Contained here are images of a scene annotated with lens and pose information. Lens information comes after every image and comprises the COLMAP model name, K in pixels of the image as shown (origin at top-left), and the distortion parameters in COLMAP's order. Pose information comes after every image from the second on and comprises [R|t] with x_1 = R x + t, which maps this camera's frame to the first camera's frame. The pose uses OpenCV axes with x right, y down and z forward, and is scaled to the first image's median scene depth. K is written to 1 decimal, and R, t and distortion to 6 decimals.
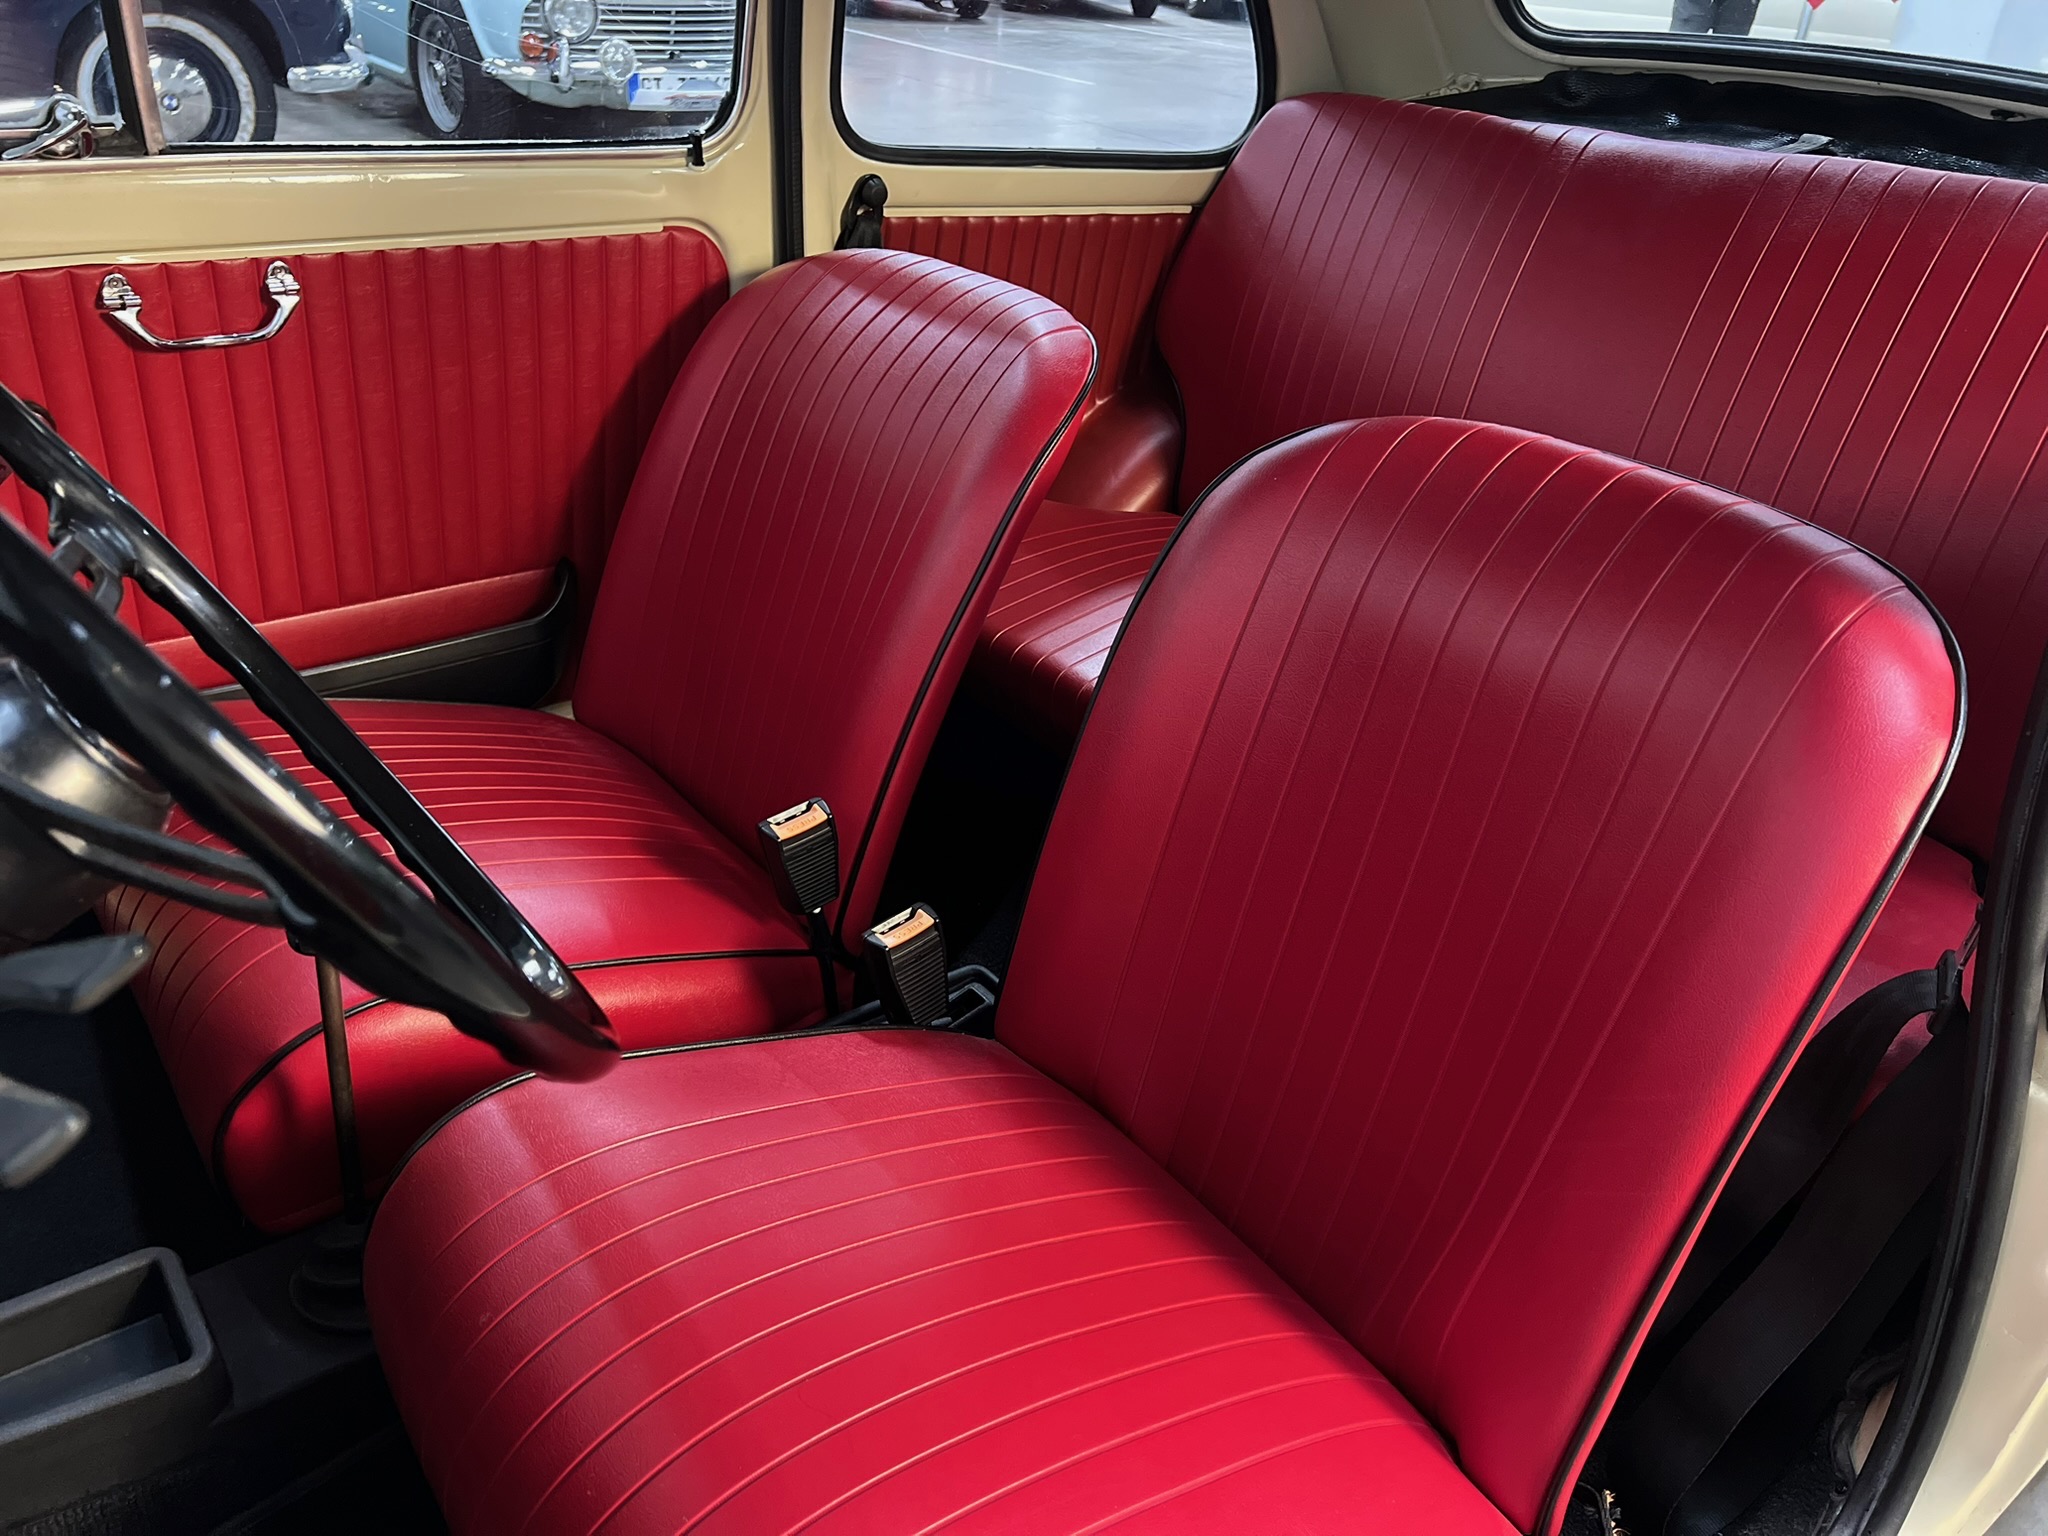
lens RADIAL K [[1561.1, 0, 1024.0], [0, 1561.1, 768.0], [0, 0, 1]] dist [0.096886, -0.092085]
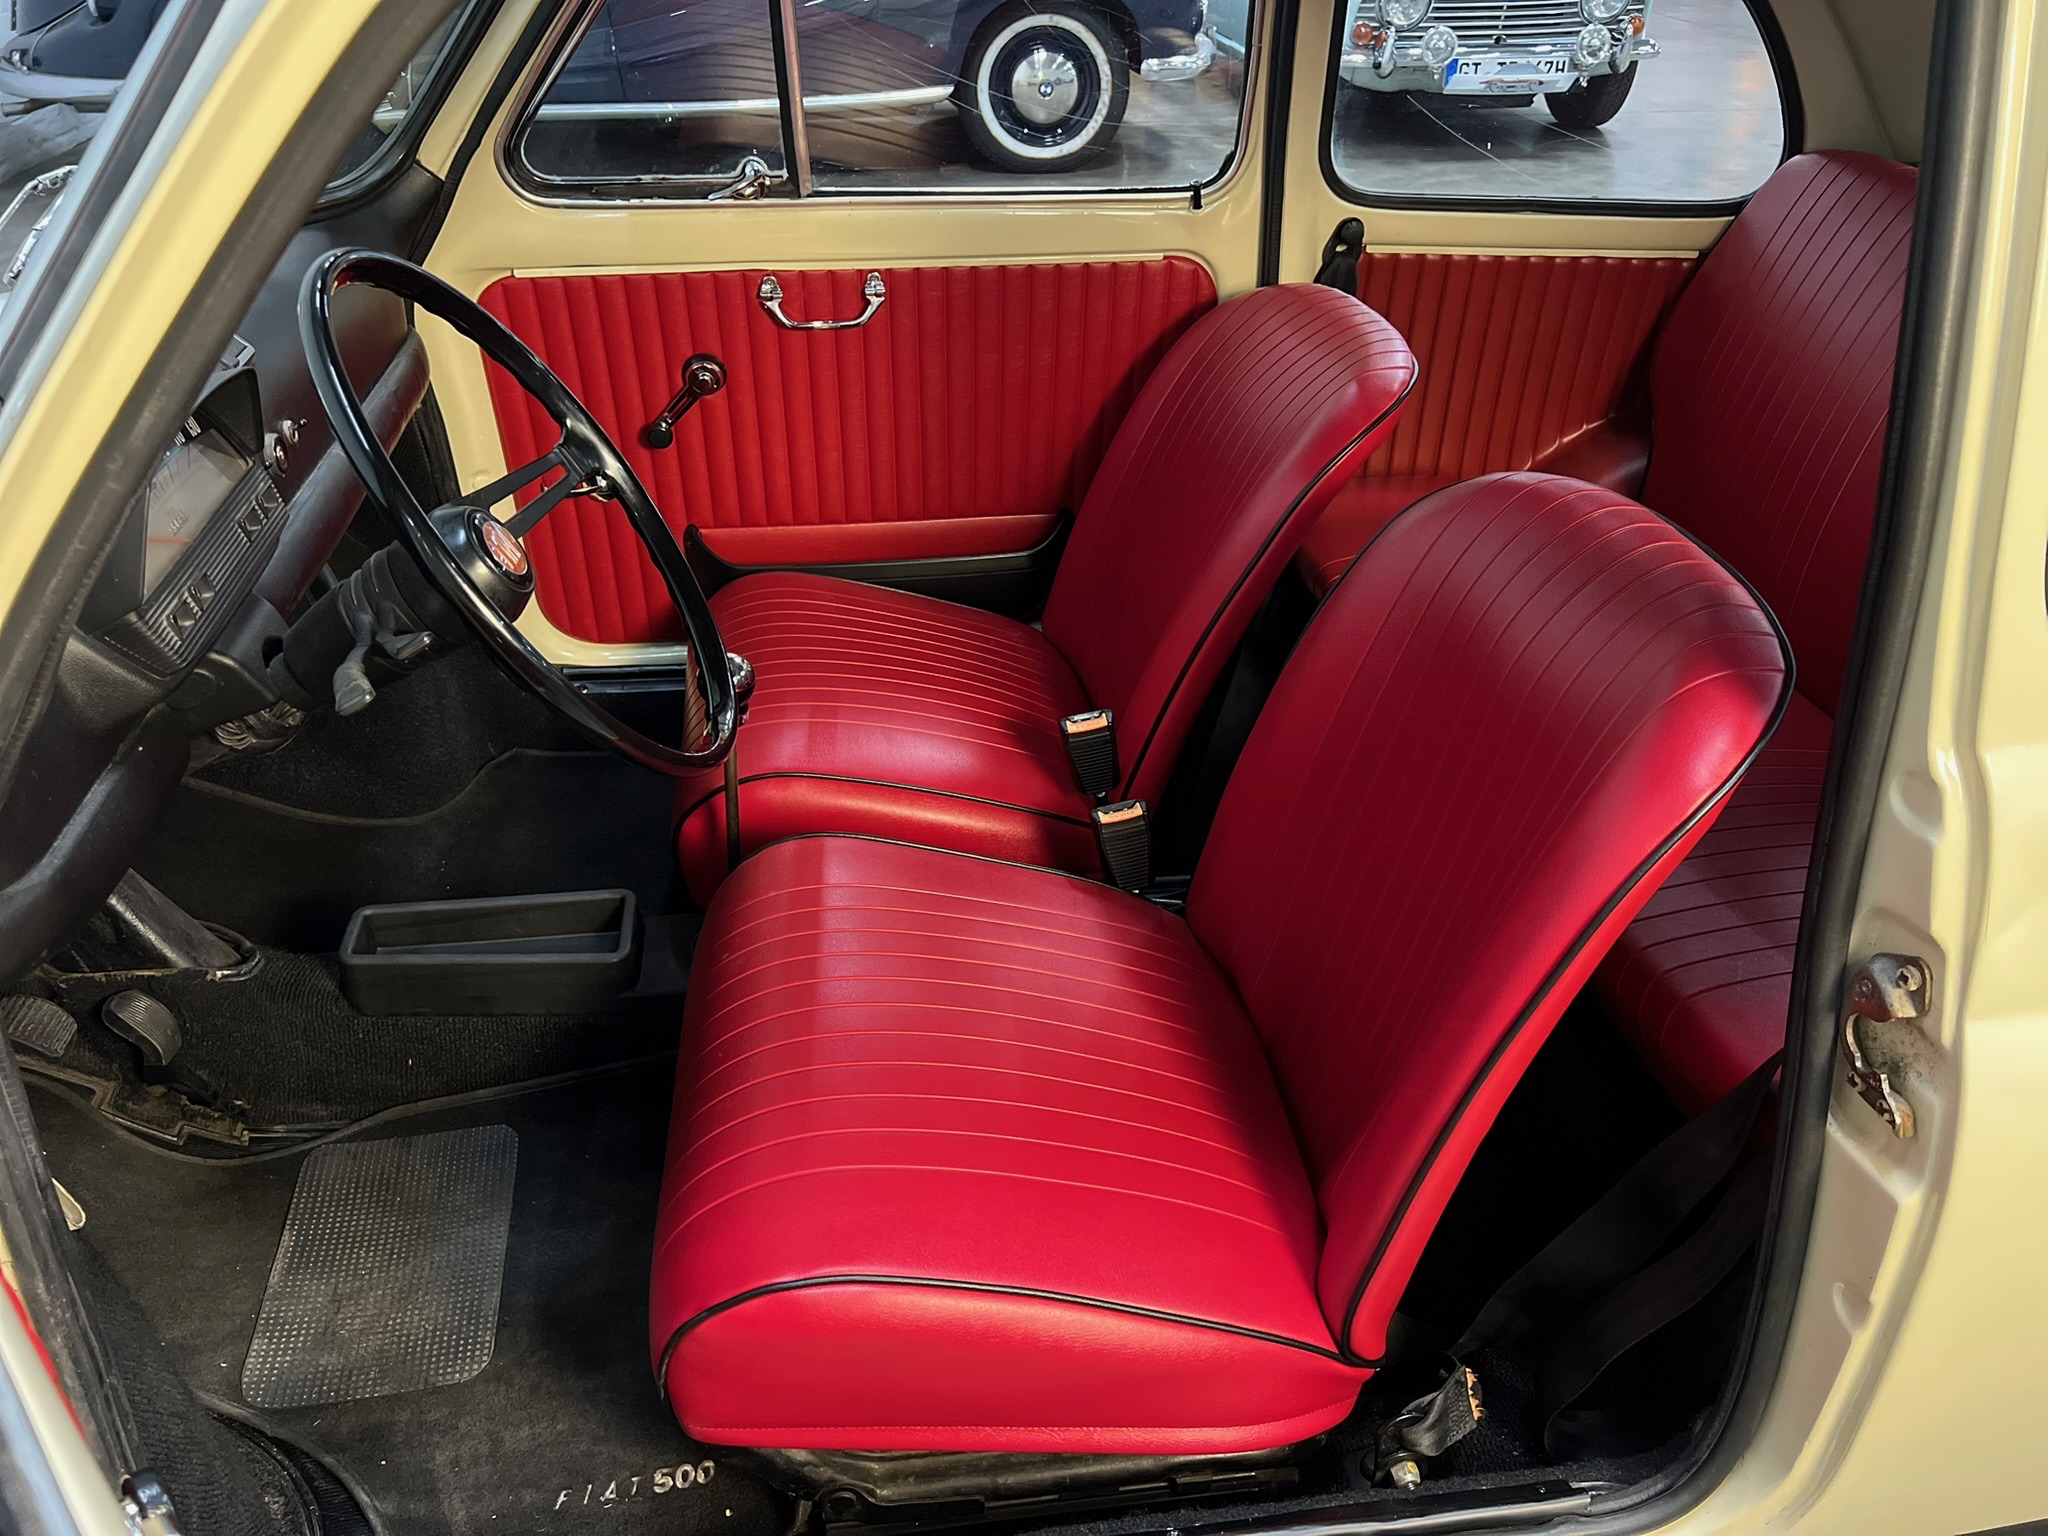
lens RADIAL K [[1561.1, 0, 1024.0], [0, 1561.1, 768.0], [0, 0, 1]] dist [0.096886, -0.092085]
pose [[0.871620, 0.208154, -0.443791, 0.305198], [-0.199338, 0.977635, 0.067039, -0.004901], [0.447820, 0.030032, 0.893619, -0.154399]]
